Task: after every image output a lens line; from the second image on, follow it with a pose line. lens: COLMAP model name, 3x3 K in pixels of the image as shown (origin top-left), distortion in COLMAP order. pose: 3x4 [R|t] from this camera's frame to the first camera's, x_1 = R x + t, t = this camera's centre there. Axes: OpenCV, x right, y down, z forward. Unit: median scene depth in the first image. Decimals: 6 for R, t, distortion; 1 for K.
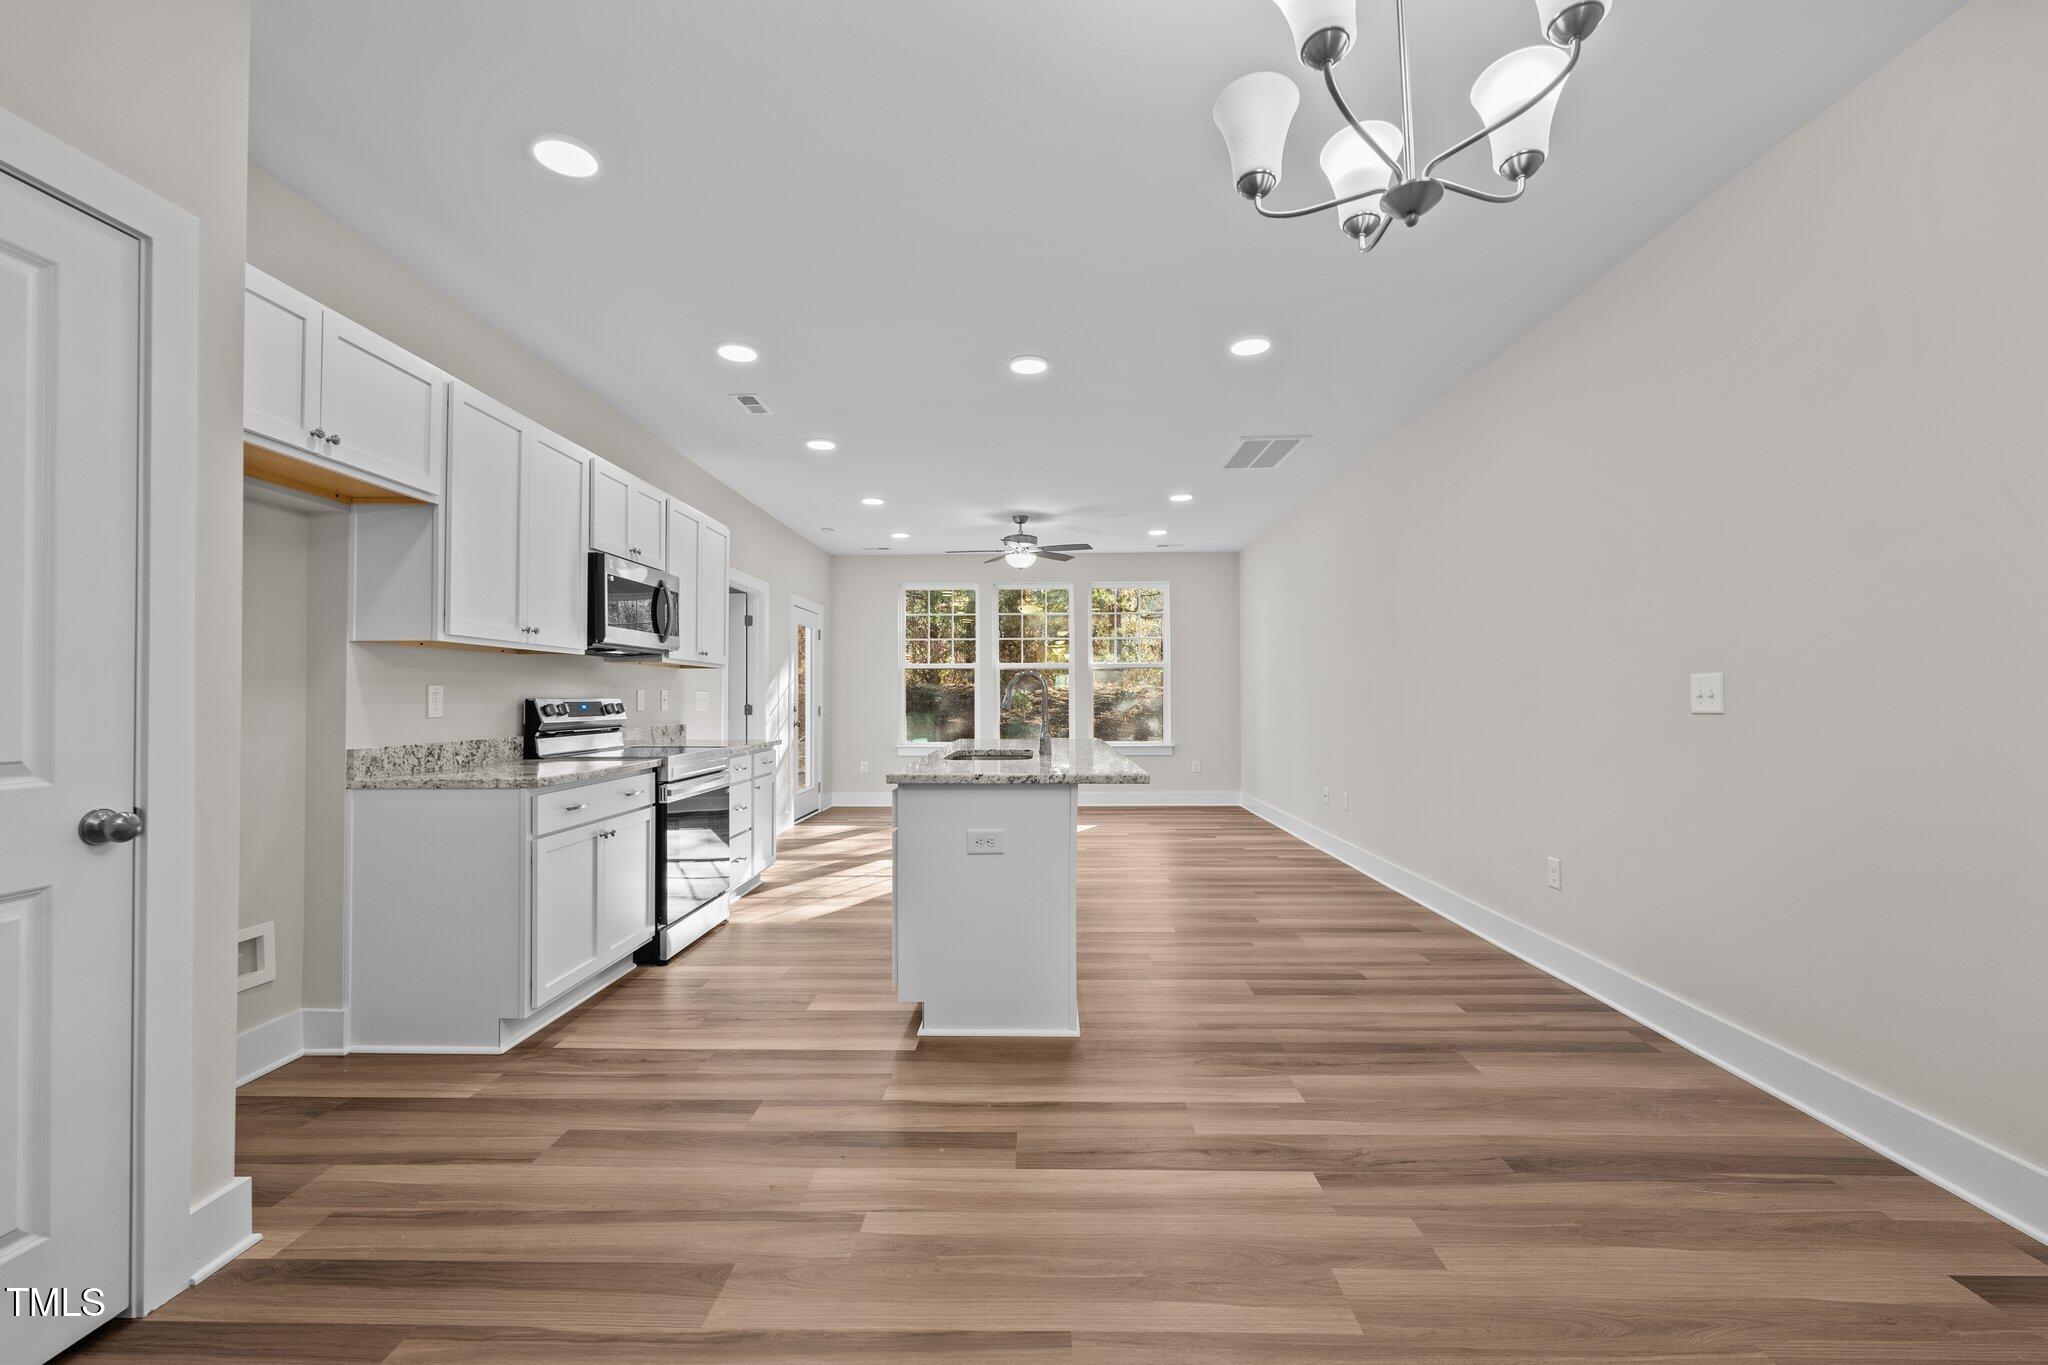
lens RADIAL K [[848.7, 0, 1024.0], [0, 848.7, 682.5], [0, 0, 1]] dist [-0.001041, -0.000225]
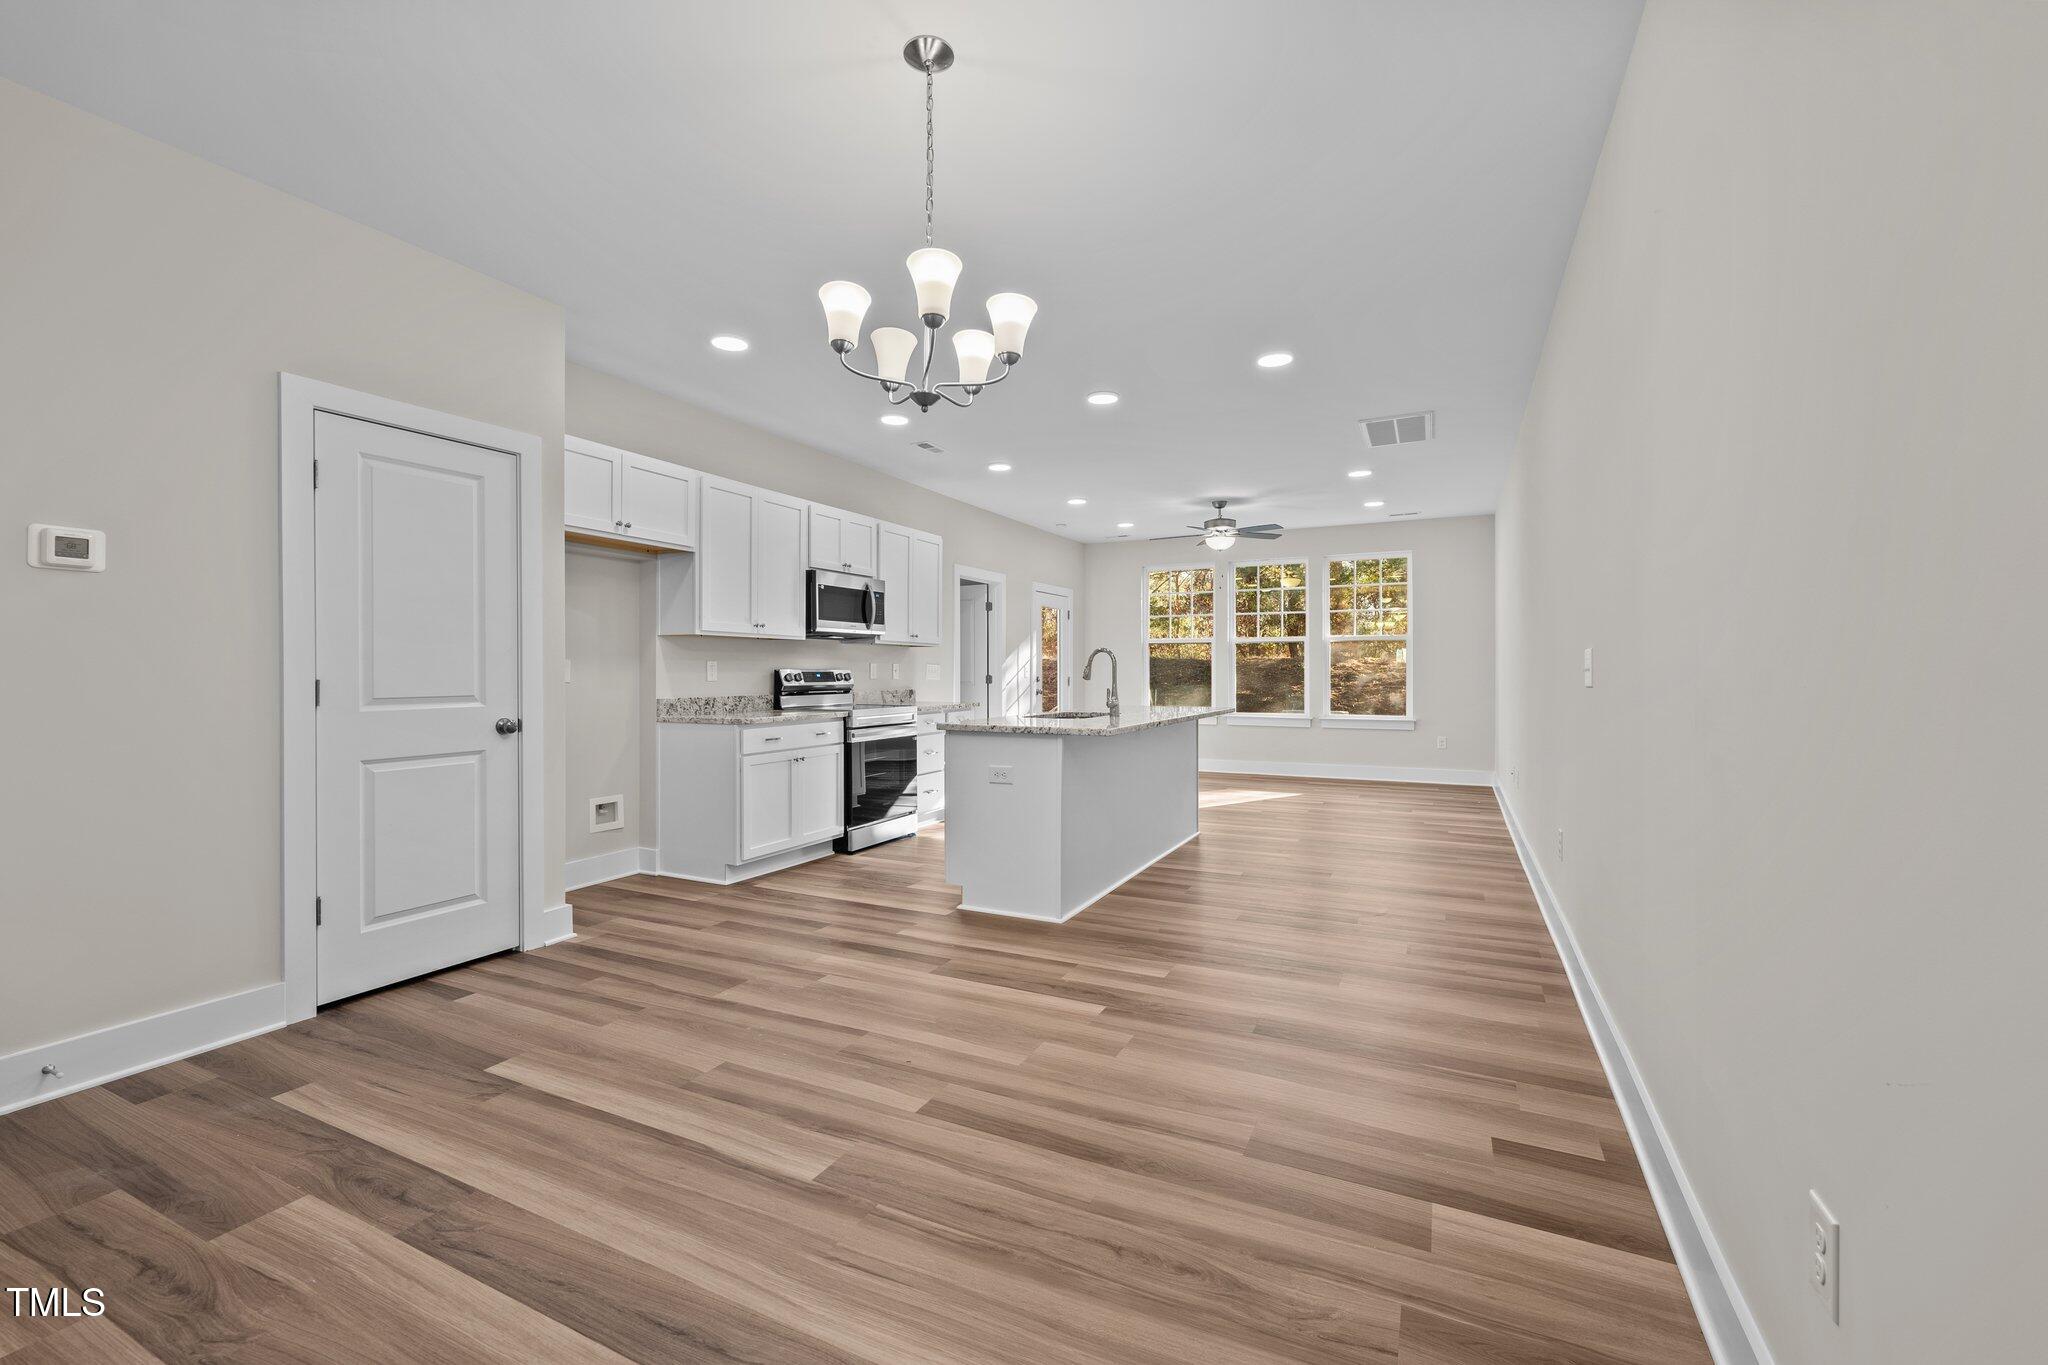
lens RADIAL K [[851.0, 0, 1013.6], [0, 851.0, 673.3], [0, 0, 1]] dist [0.000514, -0.000431]
pose [[0.904492, 0.004935, -0.426462, 0.440520], [0.004505, 0.999767, 0.021123, -0.004178], [0.426467, -0.021027, 0.904259, -0.183744]]
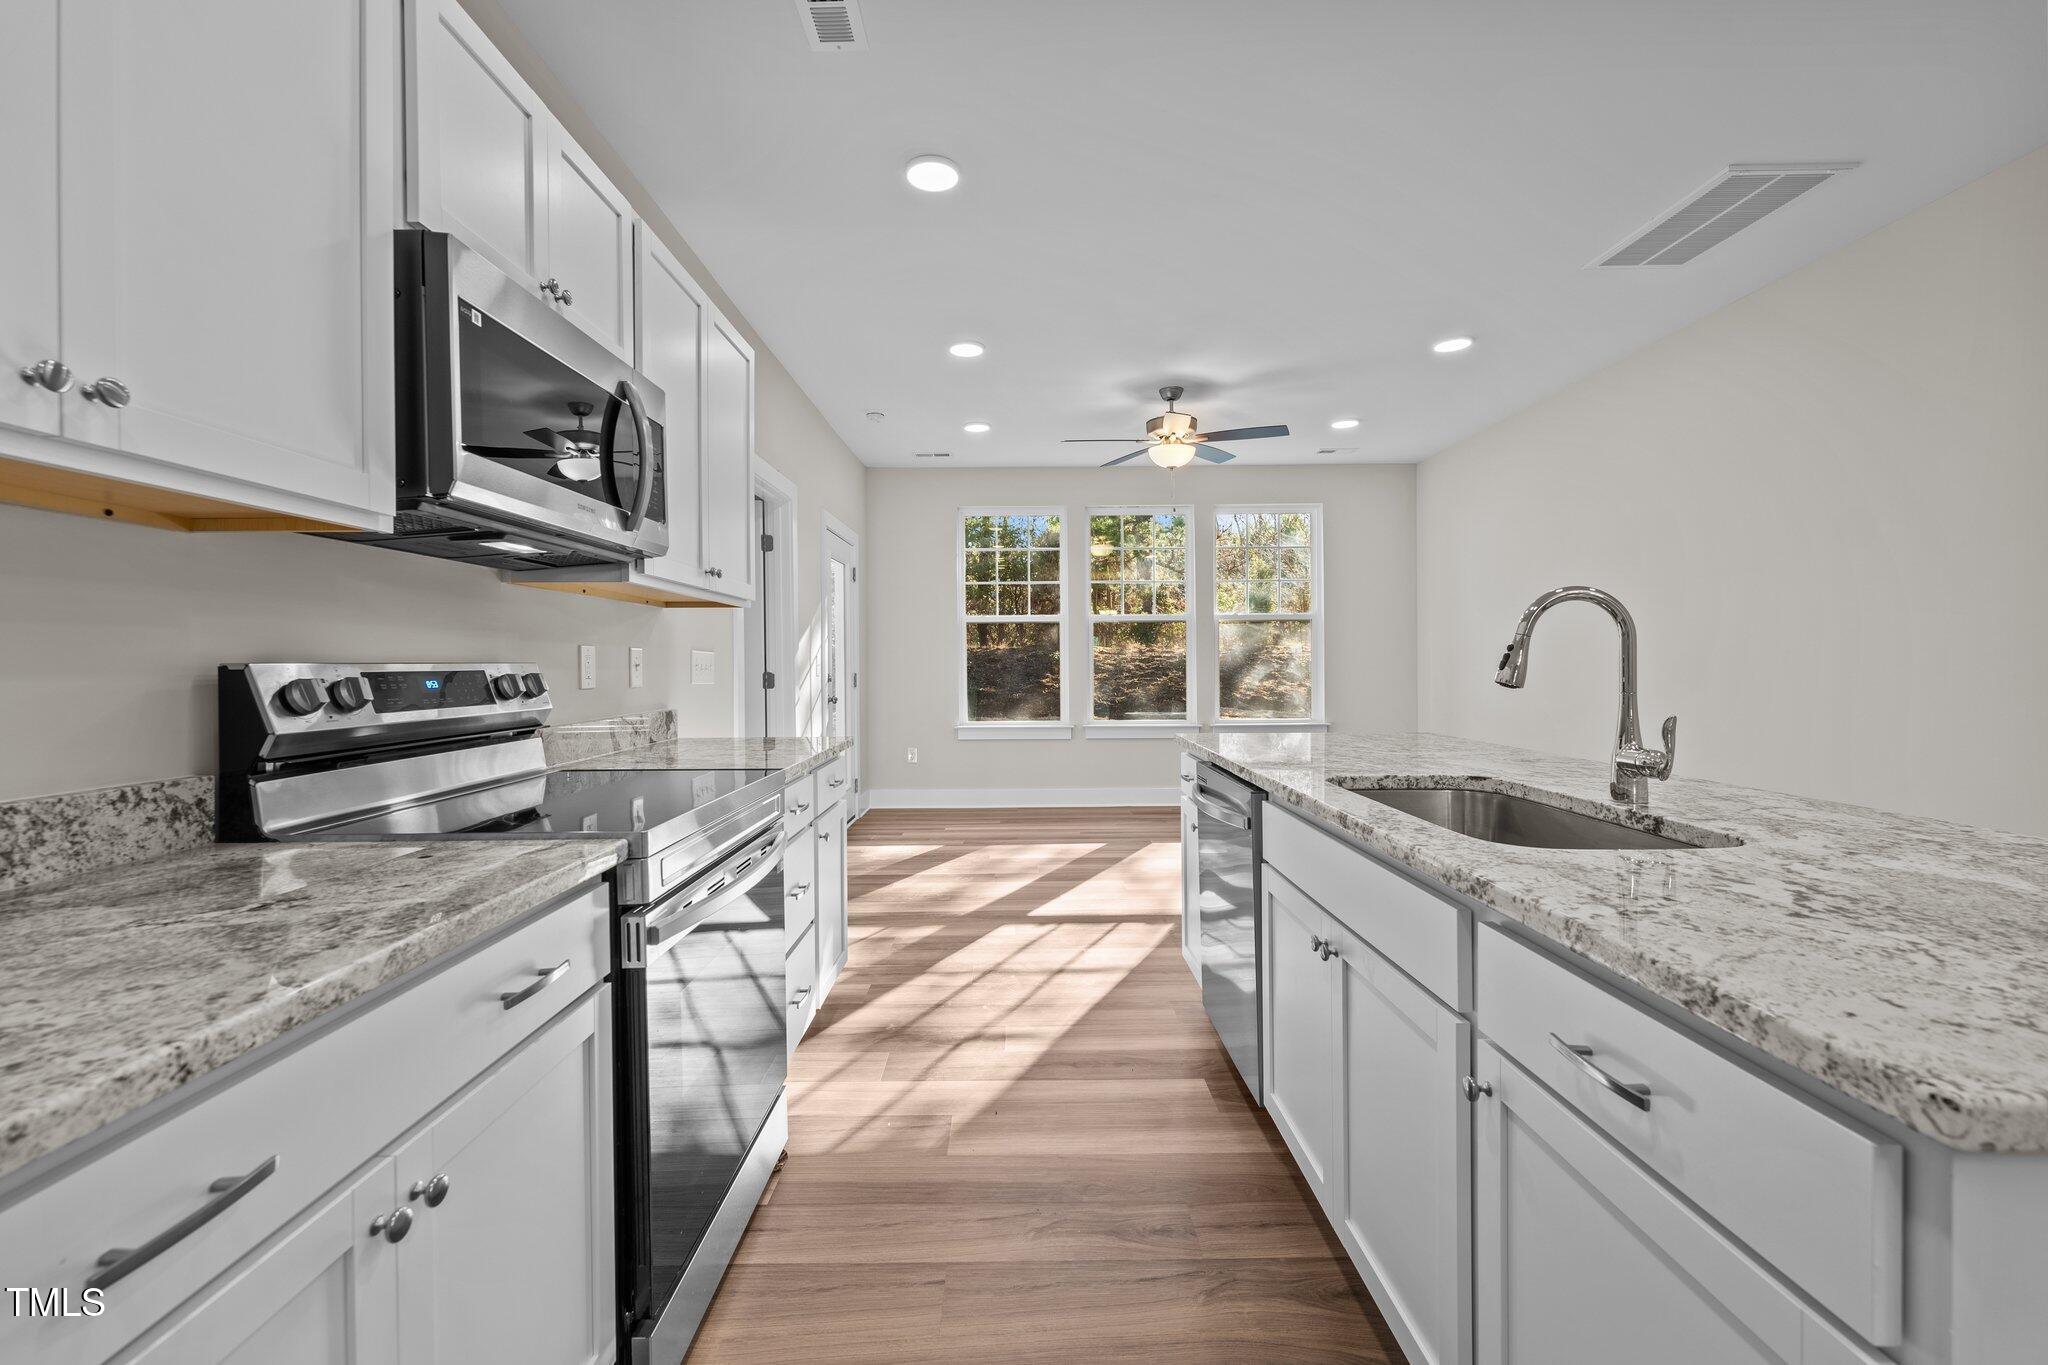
lens RADIAL K [[848.6, 0, 1024.8], [0, 848.6, 667.1], [0, 0, 1]] dist [0.001080, 0.000072]
pose [[0.999644, -0.004911, 0.026230, -0.275889], [0.004277, 0.999699, 0.024174, 0.013417], [-0.026340, -0.024053, 0.999364, 0.655310]]
